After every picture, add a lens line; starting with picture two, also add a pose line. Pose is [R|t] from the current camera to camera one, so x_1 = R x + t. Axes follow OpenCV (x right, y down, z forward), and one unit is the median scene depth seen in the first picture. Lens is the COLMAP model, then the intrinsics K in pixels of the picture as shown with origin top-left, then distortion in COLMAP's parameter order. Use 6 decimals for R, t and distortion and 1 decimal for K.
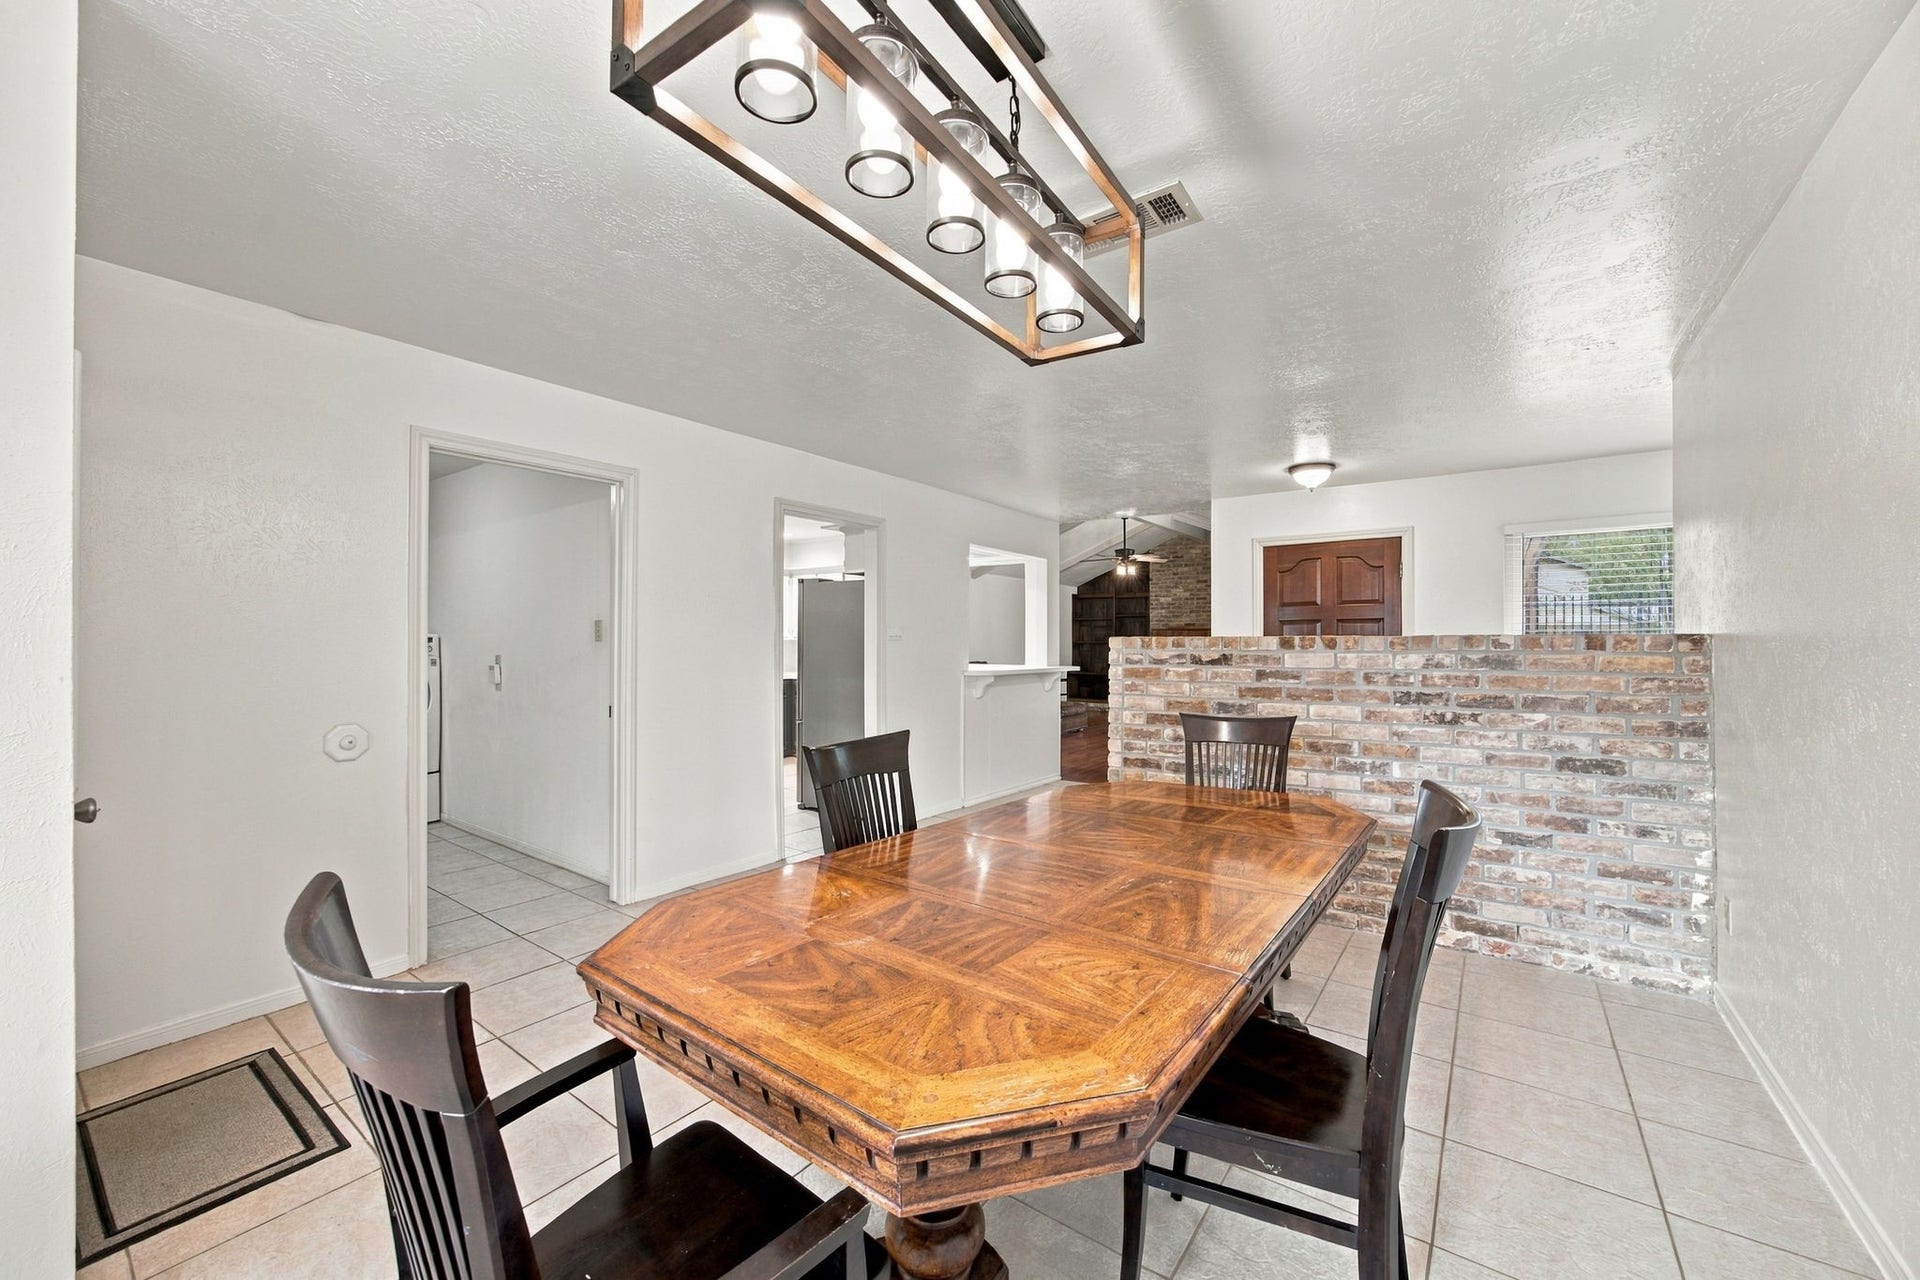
lens RADIAL K [[749.6, 0, 960.0], [0, 749.6, 641.6], [0, 0, 1]] dist [-0.019117, 0.007661]
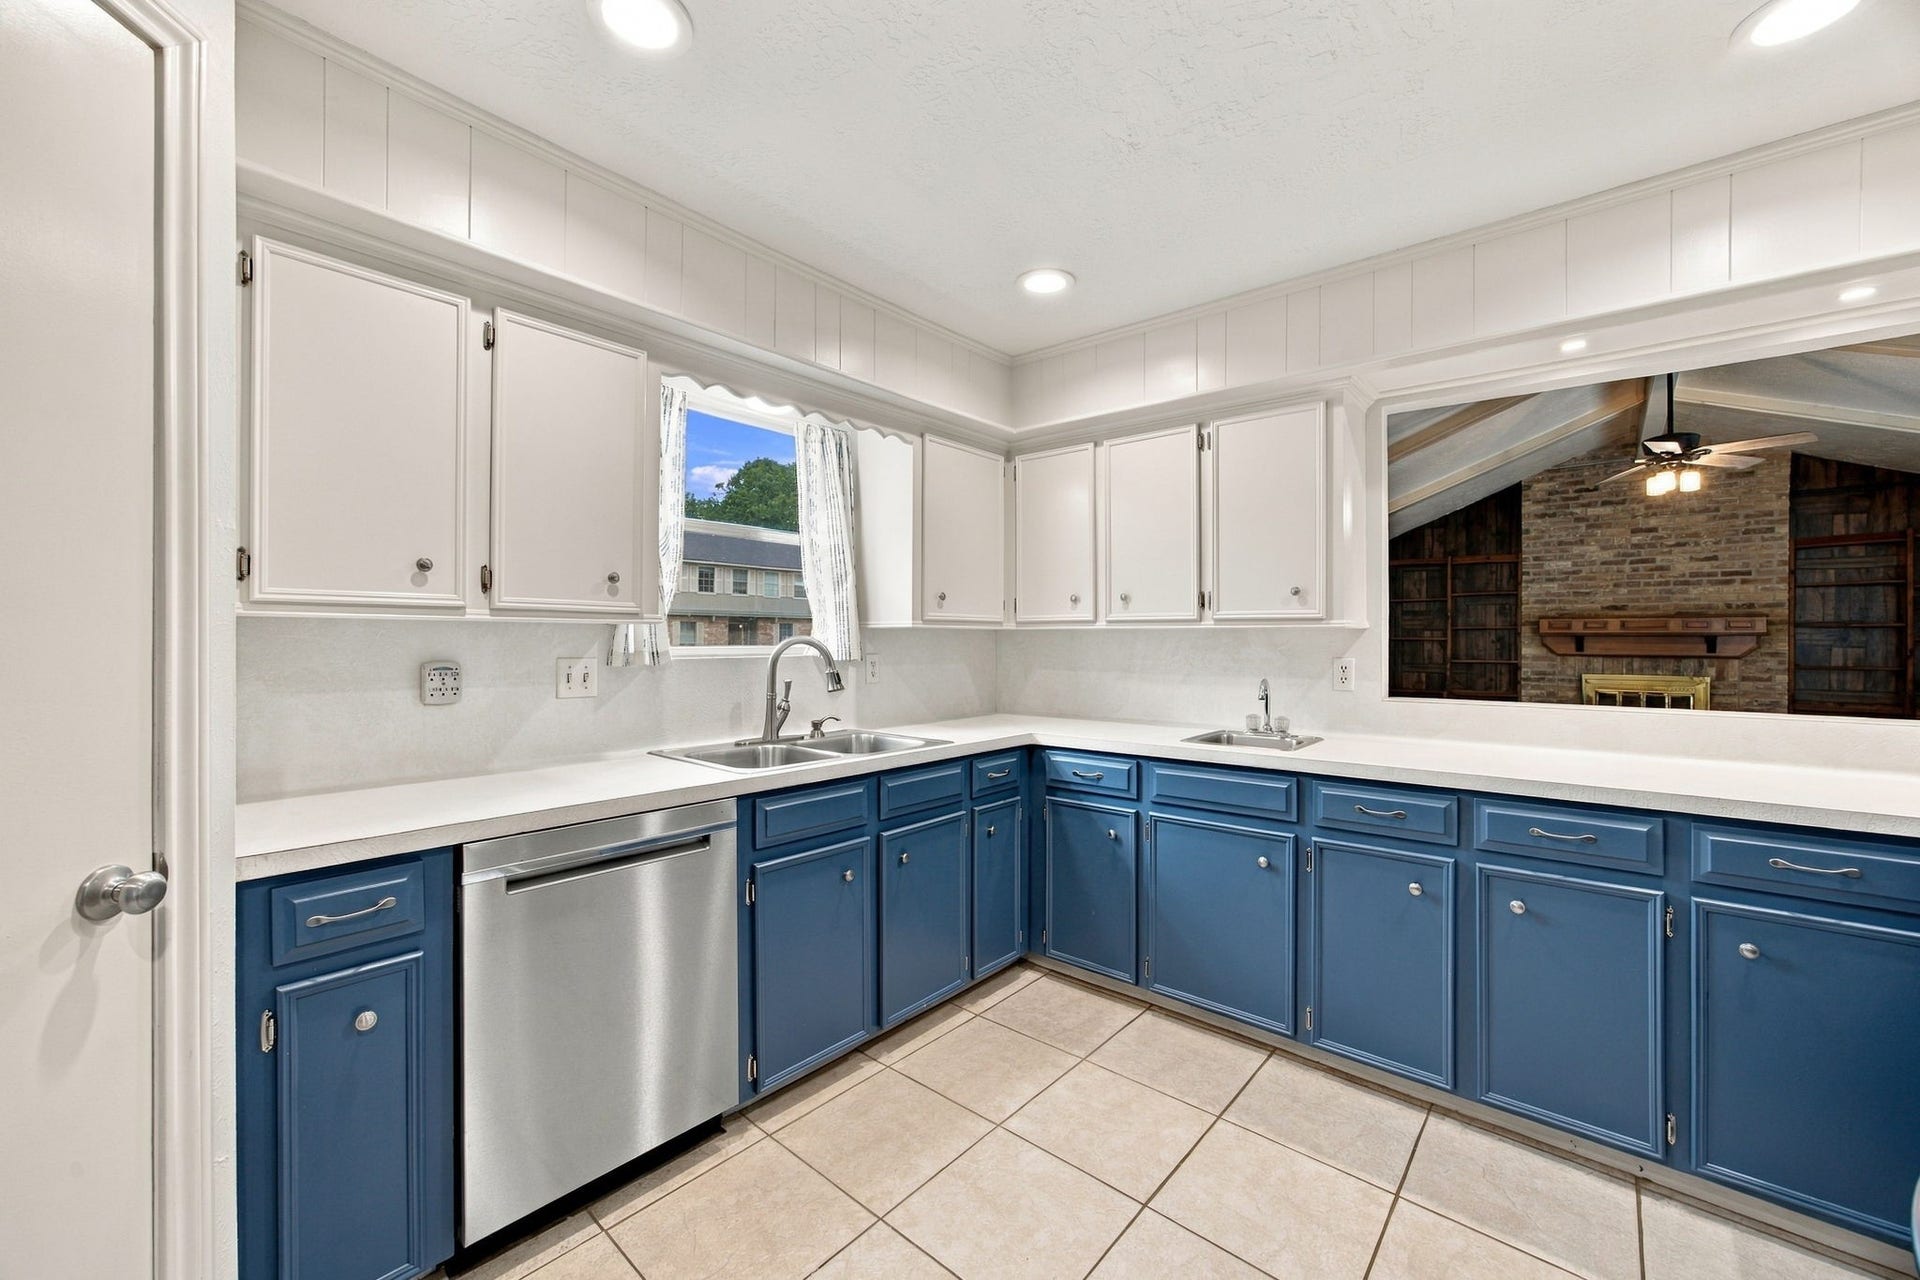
lens RADIAL K [[749.6, 0, 959.3], [0, 749.6, 640.0], [0, 0, 1]] dist [-0.019117, 0.007661]
pose [[0.996656, 0.000228, -0.081715, -0.064467], [-0.000066, 0.999998, 0.001981, 0.000234], [0.081715, -0.001969, 0.996654, 0.180607]]
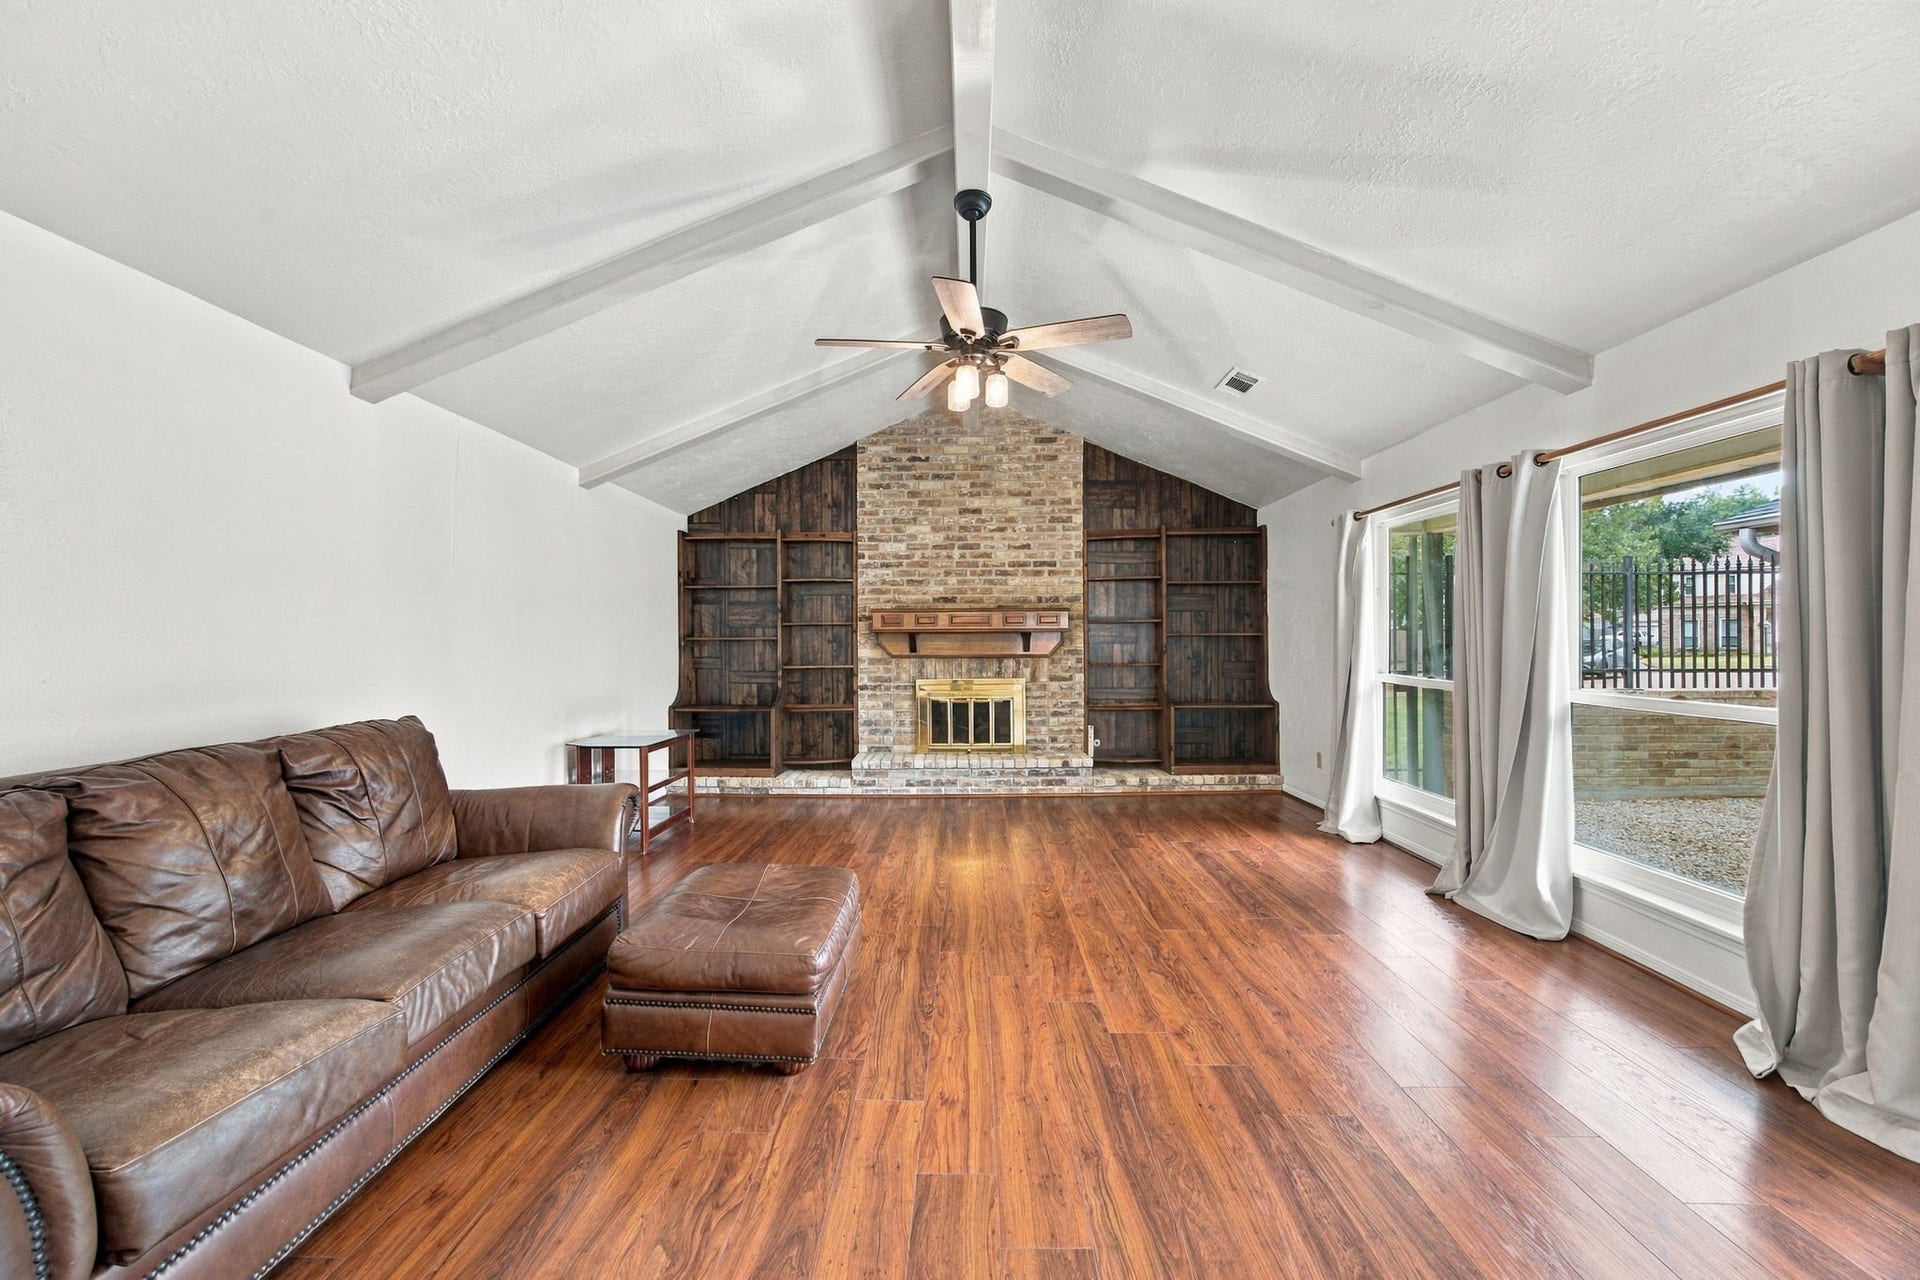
lens RADIAL K [[749.6, 0, 961.7], [0, 749.6, 636.3], [0, 0, 1]] dist [-0.019117, 0.007661]
pose [[0.813069, -0.009599, 0.582088, 0.015046], [0.010177, 0.999946, 0.002274, -0.000195], [-0.582078, 0.004075, 0.813122, 0.271632]]
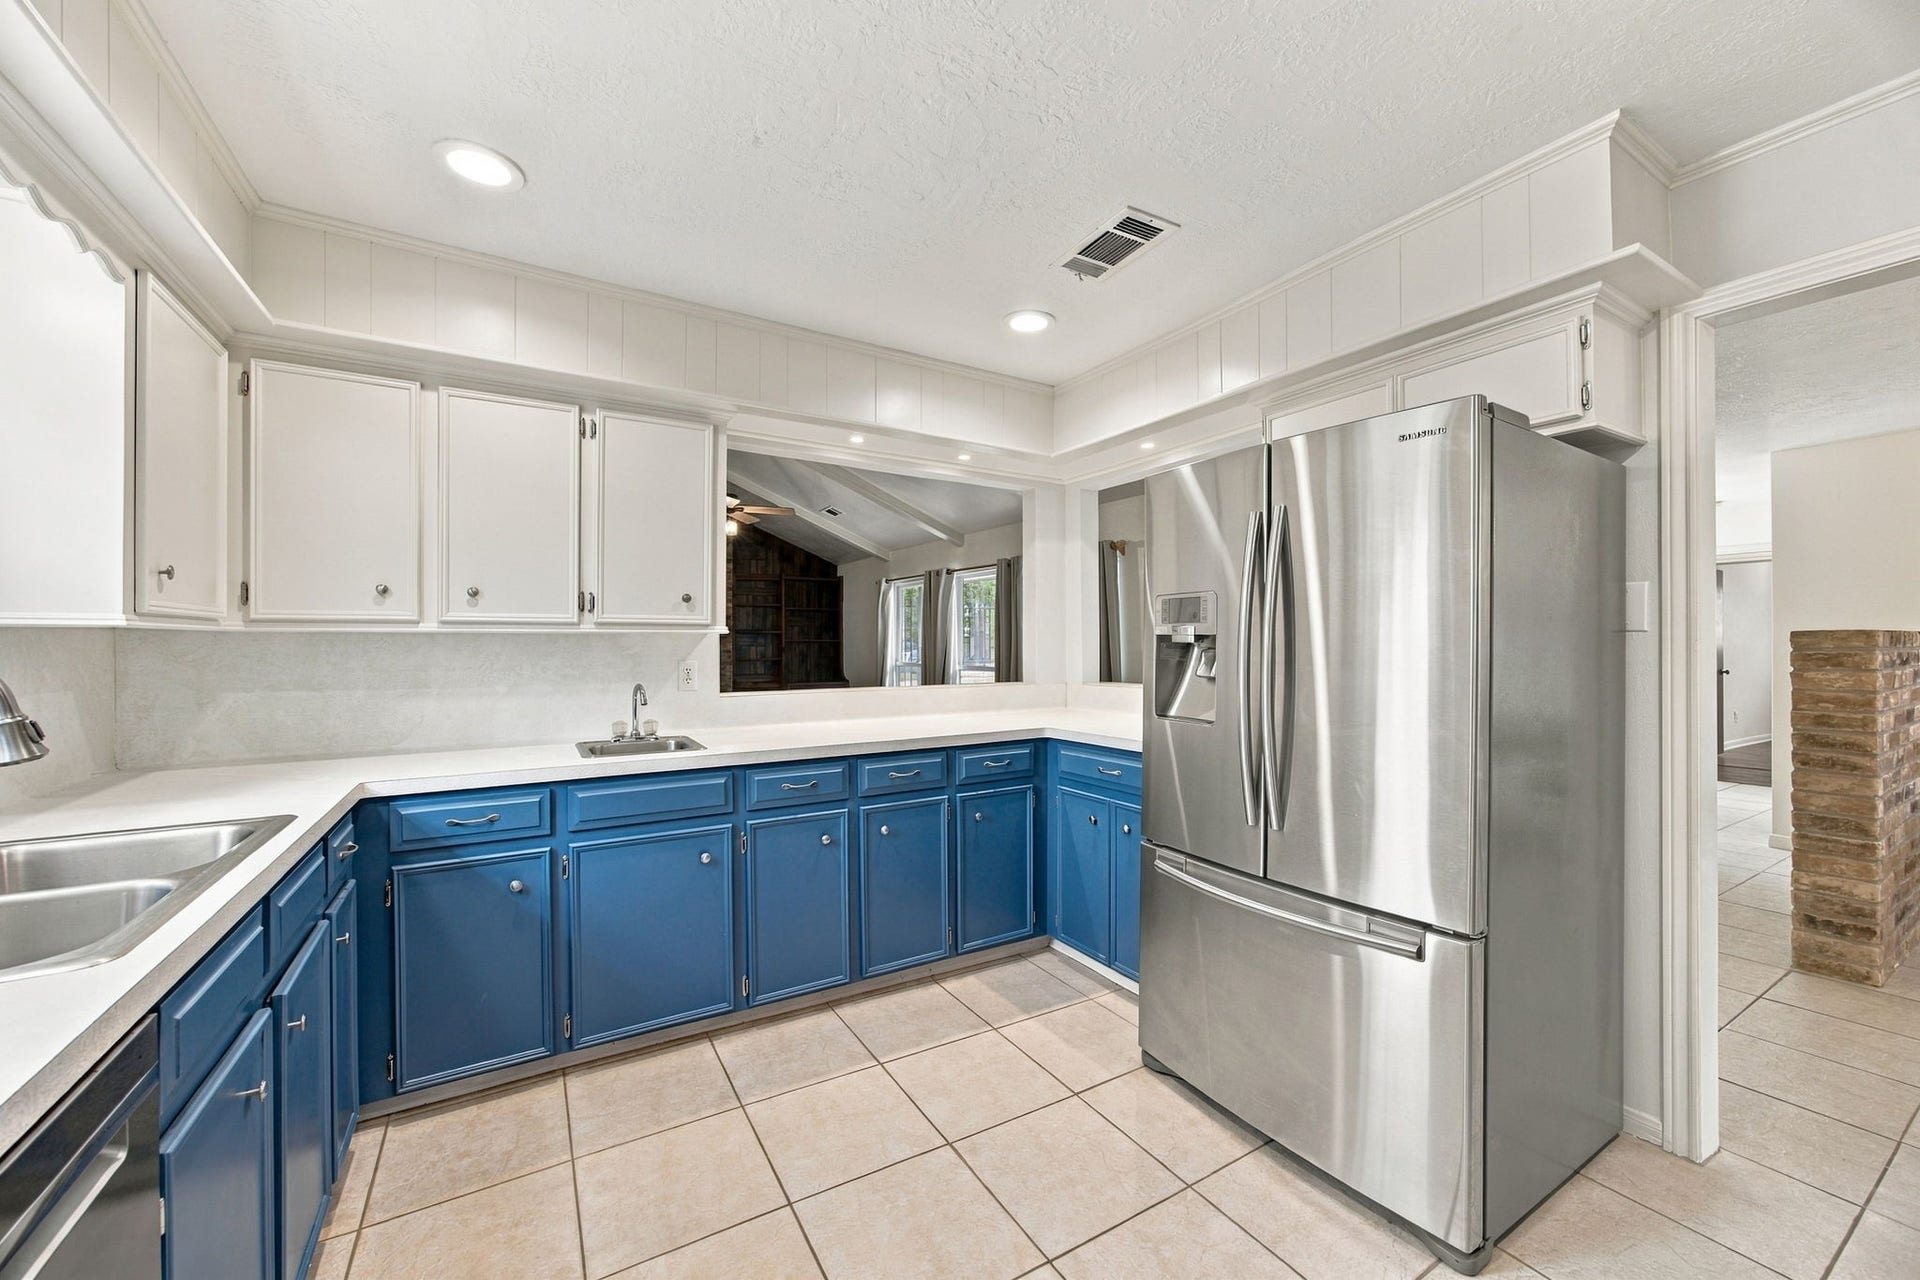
lens RADIAL K [[749.6, 0, 953.9], [0, 749.6, 637.6], [0, 0, 1]] dist [-0.019117, 0.007661]
pose [[0.391065, 0.000356, 0.920363, -0.102012], [0.002858, 0.999995, -0.001601, -0.000179], [-0.920359, 0.003256, 0.391061, 0.203234]]
